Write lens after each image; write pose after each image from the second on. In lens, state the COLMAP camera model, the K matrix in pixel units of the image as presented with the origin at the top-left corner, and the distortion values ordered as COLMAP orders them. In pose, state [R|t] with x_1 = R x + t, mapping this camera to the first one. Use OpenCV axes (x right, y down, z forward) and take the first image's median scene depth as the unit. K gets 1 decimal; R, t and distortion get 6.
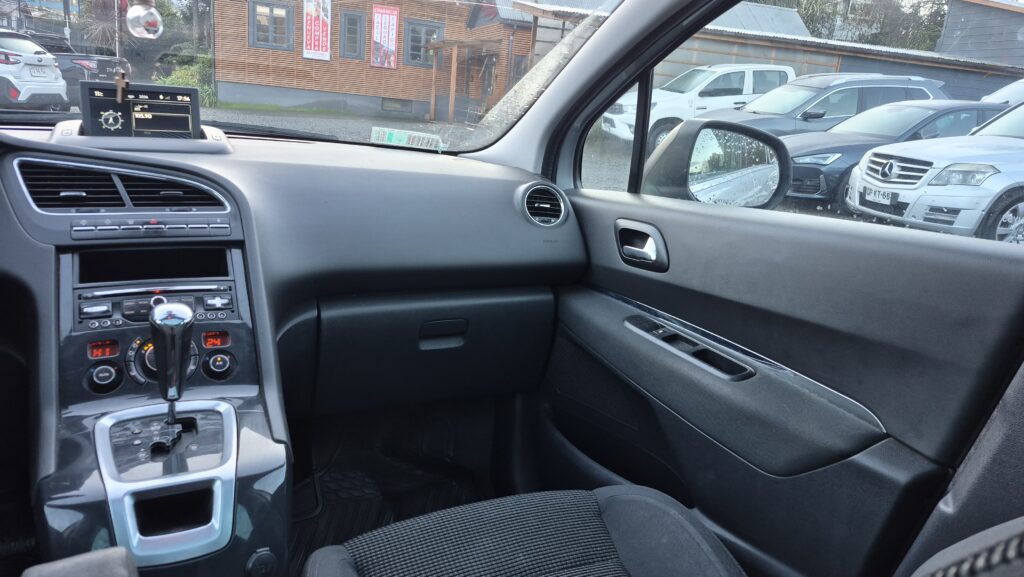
lens RADIAL K [[705.2, 0, 505.5], [0, 705.2, 278.9], [0, 0, 1]] dist [0.073191, -0.079961]
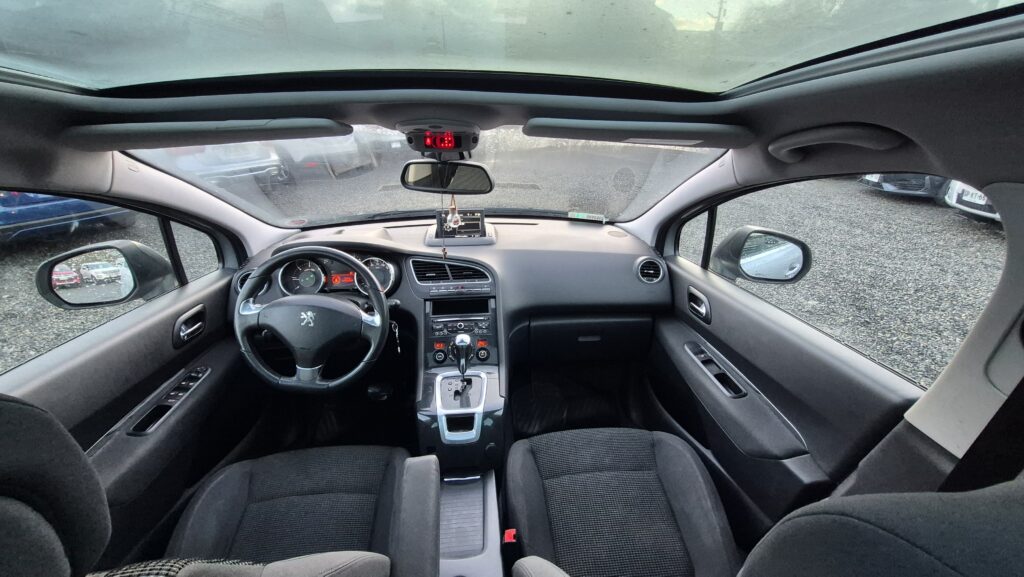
lens RADIAL K [[402.6, 0, 514.6], [0, 402.6, 289.6], [0, 0, 1]] dist [0.001364, 0.000169]
pose [[0.927307, 0.084027, -0.364748, 0.124298], [-0.028360, 0.987448, 0.155380, -0.229772], [0.373225, -0.133741, 0.918050, -0.115089]]
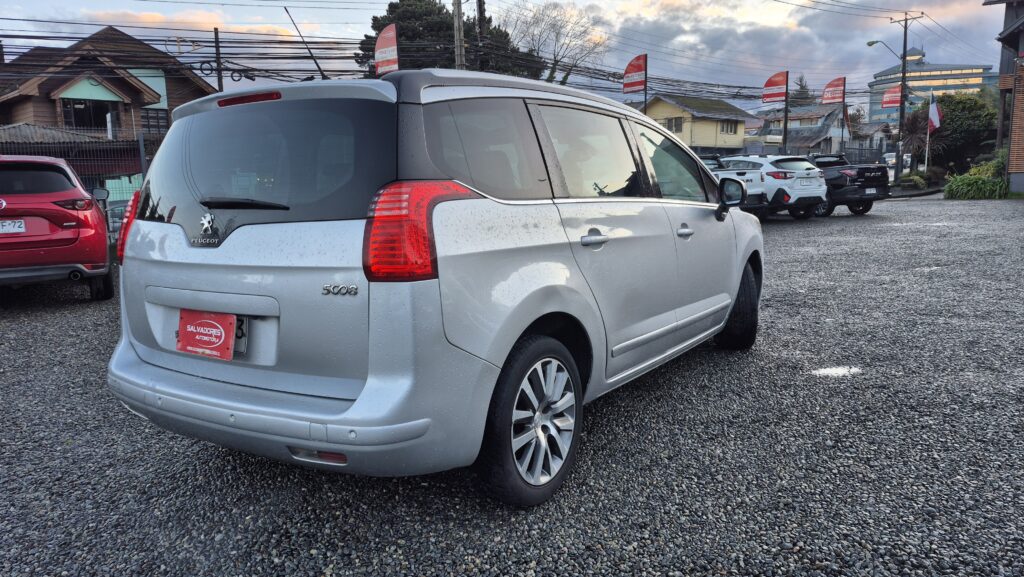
lens RADIAL K [[726.5, 0, 512.0], [0, 726.5, 288.5], [0, 0, 1]] dist [0.002221, -0.001878]
pose [[0.484320, 0.028160, -0.874438, 3.017531], [-0.142507, 0.988673, -0.047090, 0.631477], [0.863207, 0.147420, 0.482847, -1.485456]]
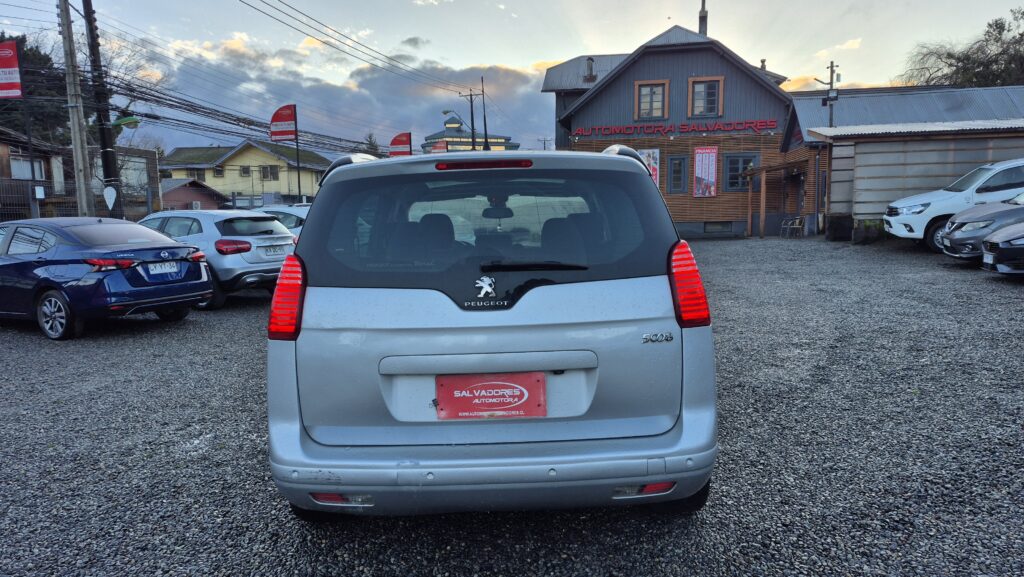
lens RADIAL K [[709.3, 0, 510.6], [0, 709.3, 292.2], [0, 0, 1]] dist [0.073376, -0.073590]
pose [[0.883019, -0.057378, -0.465816, 1.739145], [-0.015584, 0.988367, -0.151286, 0.806211], [0.469078, 0.140848, 0.871853, -3.057144]]
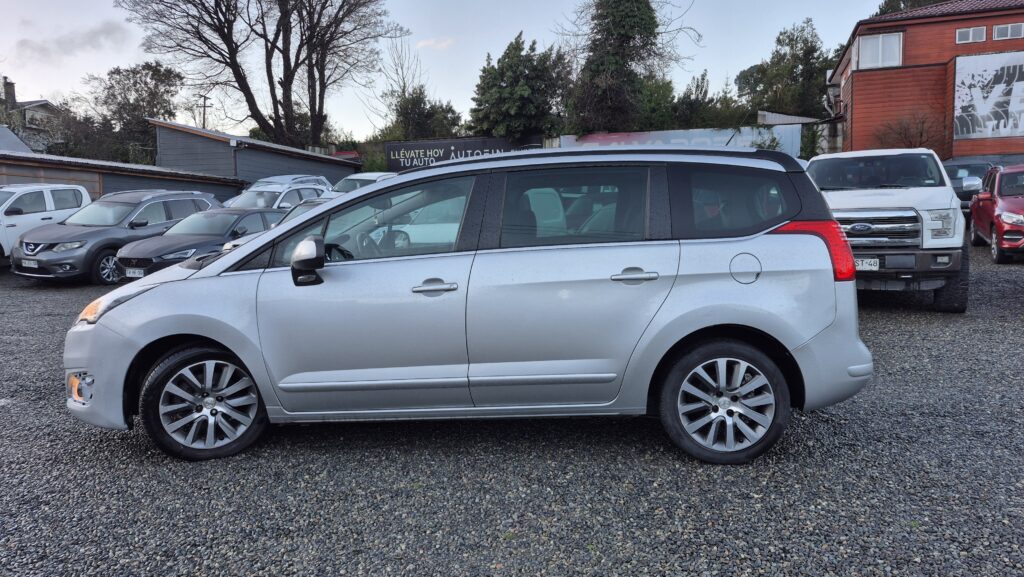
lens RADIAL K [[704.3, 0, 512.0], [0, 704.3, 288.5], [0, 0, 1]] dist [0.075031, -0.067353]
pose [[0.496316, -0.163086, 0.852686, -3.285540], [0.264390, 0.963934, 0.030472, 0.186191], [-0.826903, 0.210318, 0.521534, -1.849173]]
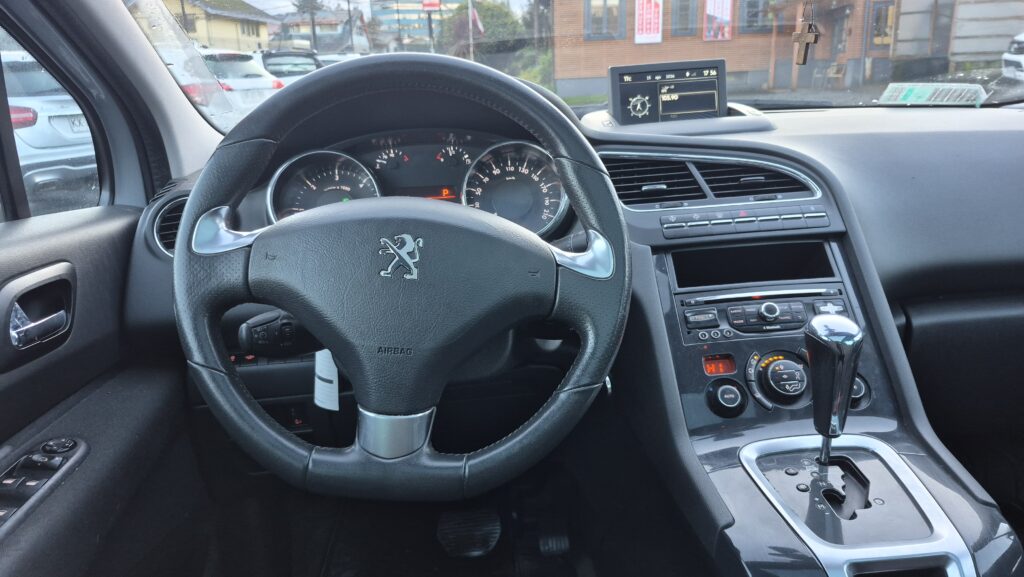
lens RADIAL K [[709.3, 0, 510.6], [0, 709.3, 292.2], [0, 0, 1]] dist [0.073376, -0.073590]
pose [[0.905767, 0.001347, -0.423774, -0.310424], [0.015249, 0.999244, 0.035770, -0.017294], [0.423502, -0.038861, 0.905061, 0.086926]]
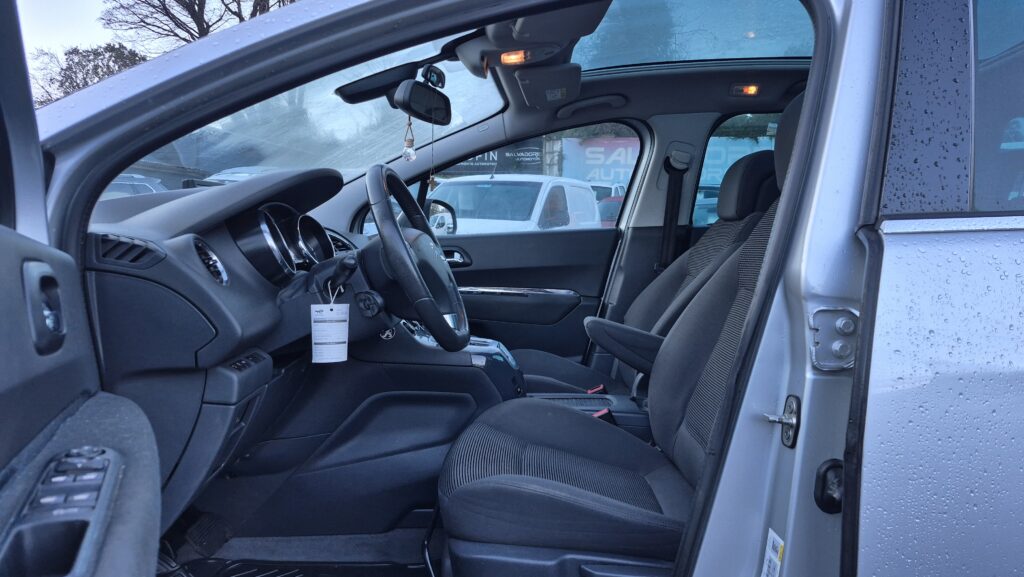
lens RADIAL K [[704.3, 0, 512.0], [0, 704.3, 288.5], [0, 0, 1]] dist [0.075031, -0.067353]
pose [[0.472360, -0.133359, 0.871258, -1.503811], [0.233933, 0.972005, 0.021951, 0.037838], [-0.849795, 0.193447, 0.490333, -0.147767]]
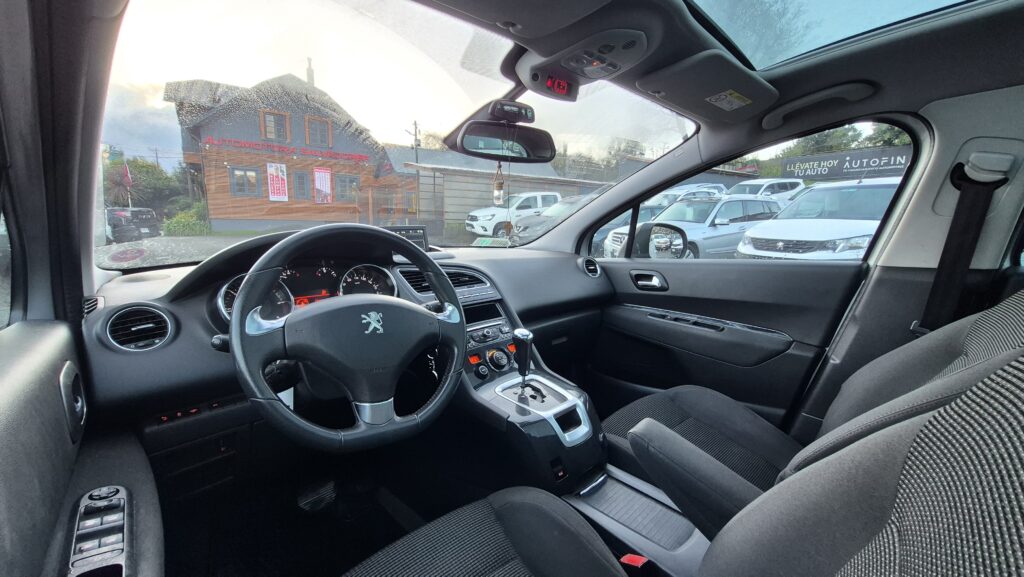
lens RADIAL K [[402.6, 0, 514.6], [0, 402.6, 289.6], [0, 0, 1]] dist [0.001364, 0.000169]
pose [[0.955383, -0.113984, 0.272490, -0.542230], [0.130258, 0.990576, -0.042339, -0.021672], [-0.265096, 0.075944, 0.961227, -0.090651]]
